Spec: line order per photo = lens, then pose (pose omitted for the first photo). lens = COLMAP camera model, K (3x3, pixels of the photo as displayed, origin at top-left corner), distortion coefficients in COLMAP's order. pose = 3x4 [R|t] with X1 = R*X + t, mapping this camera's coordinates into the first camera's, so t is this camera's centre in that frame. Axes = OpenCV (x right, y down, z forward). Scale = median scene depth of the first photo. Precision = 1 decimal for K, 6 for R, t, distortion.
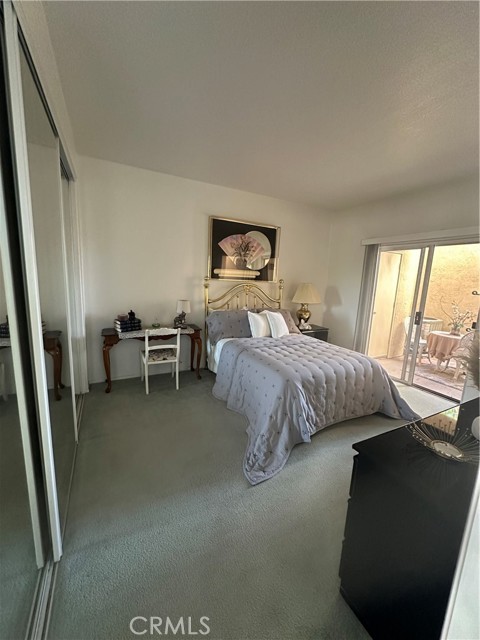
lens RADIAL K [[256.5, 0, 241.7], [0, 256.5, 317.5], [0, 0, 1]] dist [0.000020, 0.000013]
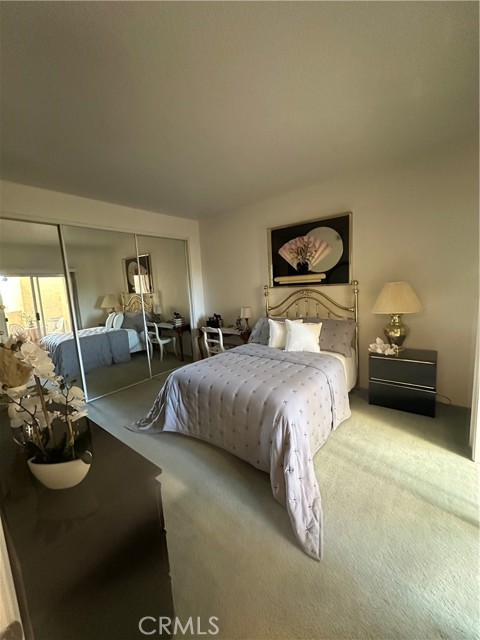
lens RADIAL K [[256.5, 0, 242.2], [0, 256.5, 320.9], [0, 0, 1]] dist [0.000020, 0.000013]
pose [[0.379141, 0.058089, -0.923514, 0.820702], [-0.072445, 0.996828, 0.032959, -0.038635], [0.922499, 0.054408, 0.382146, 0.492229]]
